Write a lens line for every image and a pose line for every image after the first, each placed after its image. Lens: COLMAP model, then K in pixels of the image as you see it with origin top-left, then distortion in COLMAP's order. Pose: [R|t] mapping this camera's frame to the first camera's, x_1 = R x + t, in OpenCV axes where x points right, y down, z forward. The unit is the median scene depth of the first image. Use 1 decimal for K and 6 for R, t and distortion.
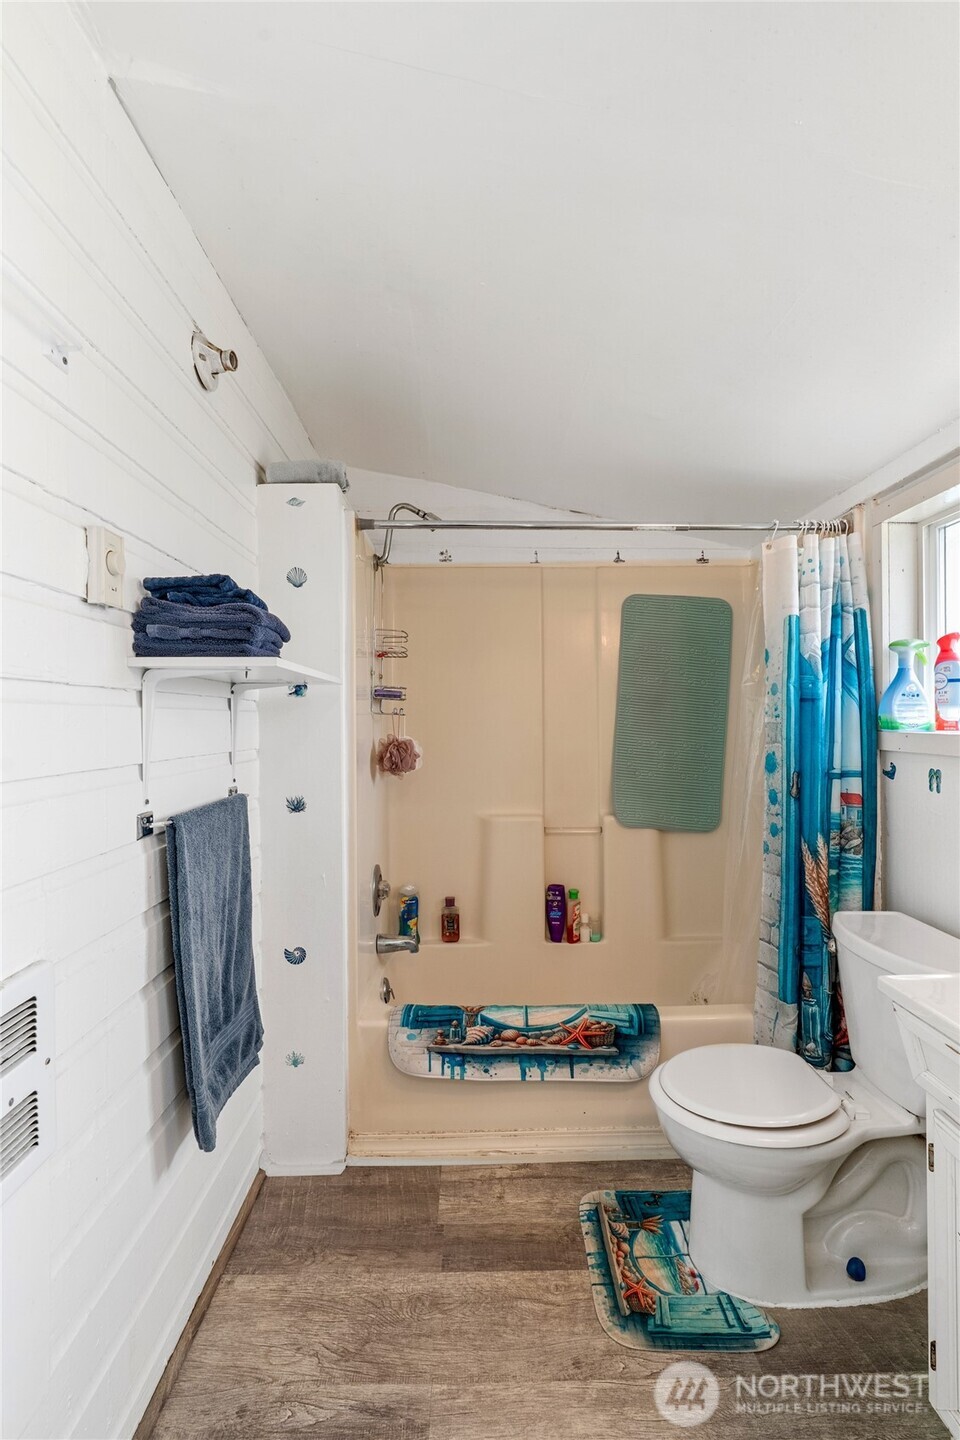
lens RADIAL K [[709.5, 0, 482.8], [0, 709.5, 715.4], [0, 0, 1]] dist [-0.007095, 0.003575]
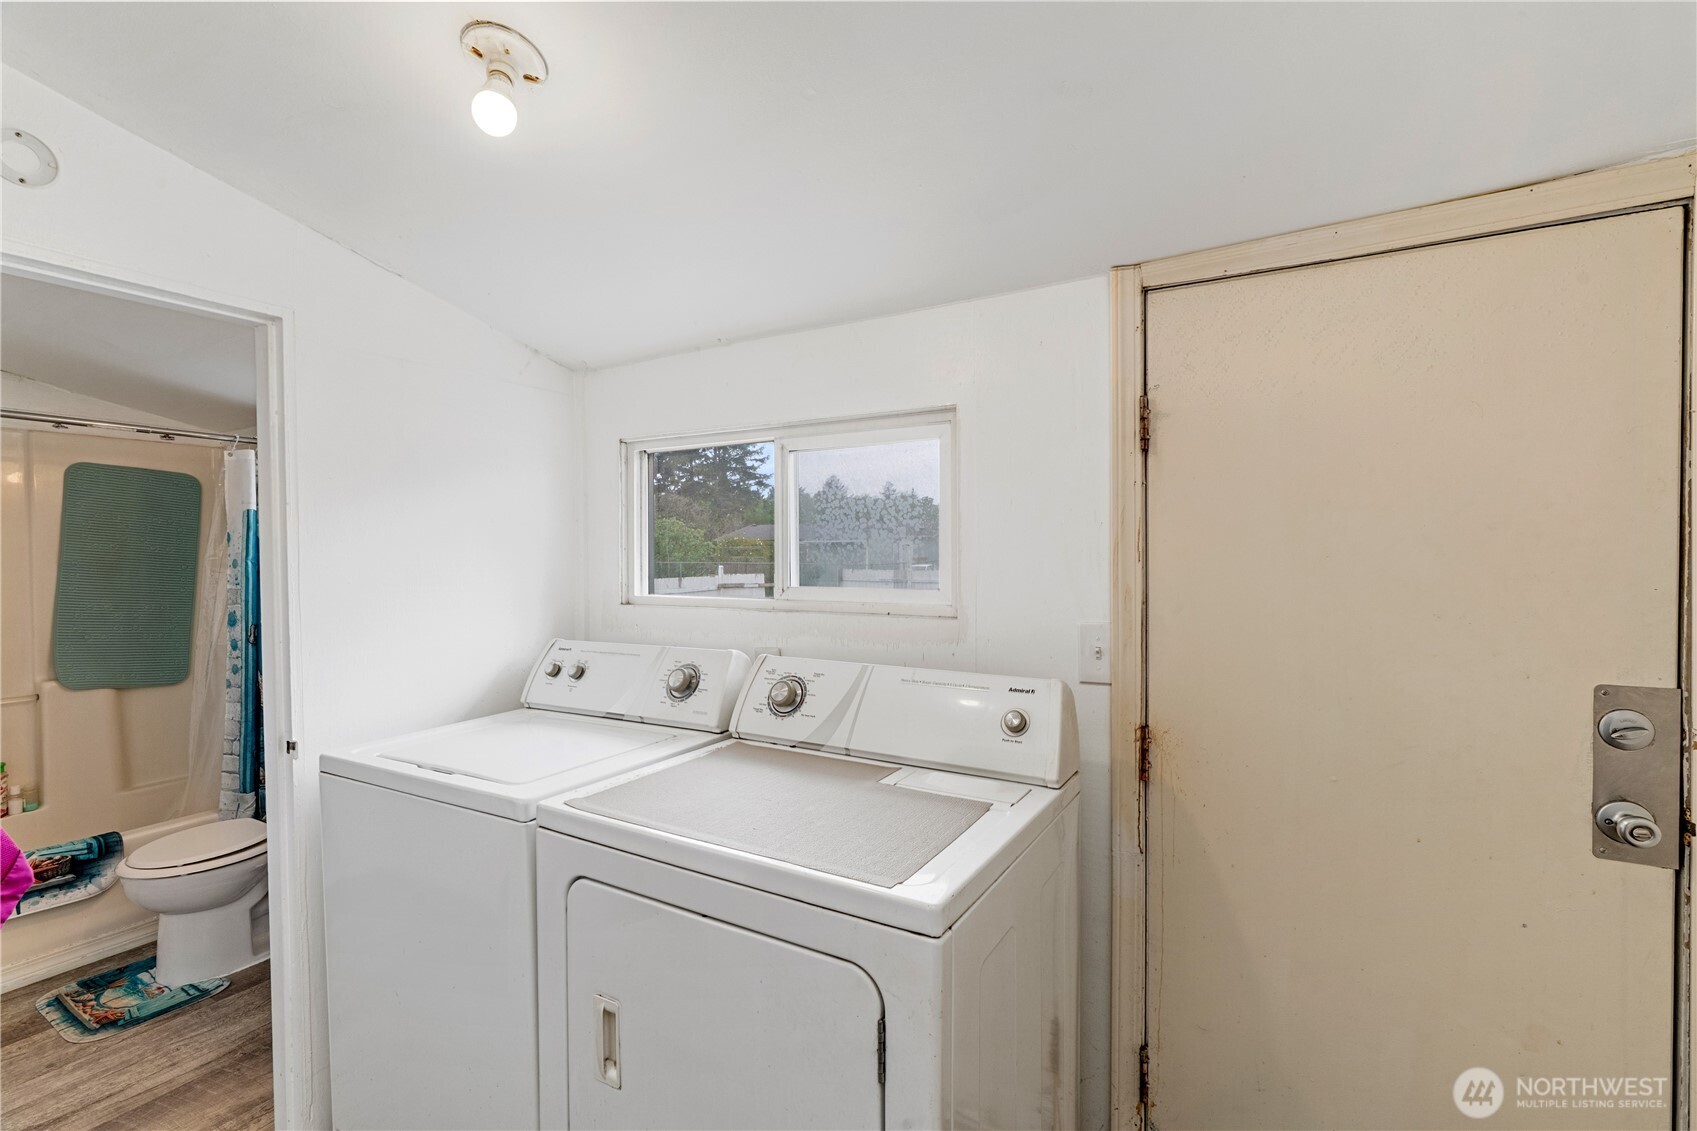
lens RADIAL K [[775.3, 0, 862.9], [0, 775.3, 561.0], [0, 0, 1]] dist [-0.009947, 0.003552]
pose [[0.516877, -0.007856, 0.856024, -0.219380], [-0.002379, 0.999941, 0.010613, -0.060463], [-0.856057, -0.007522, 0.516827, -0.759127]]
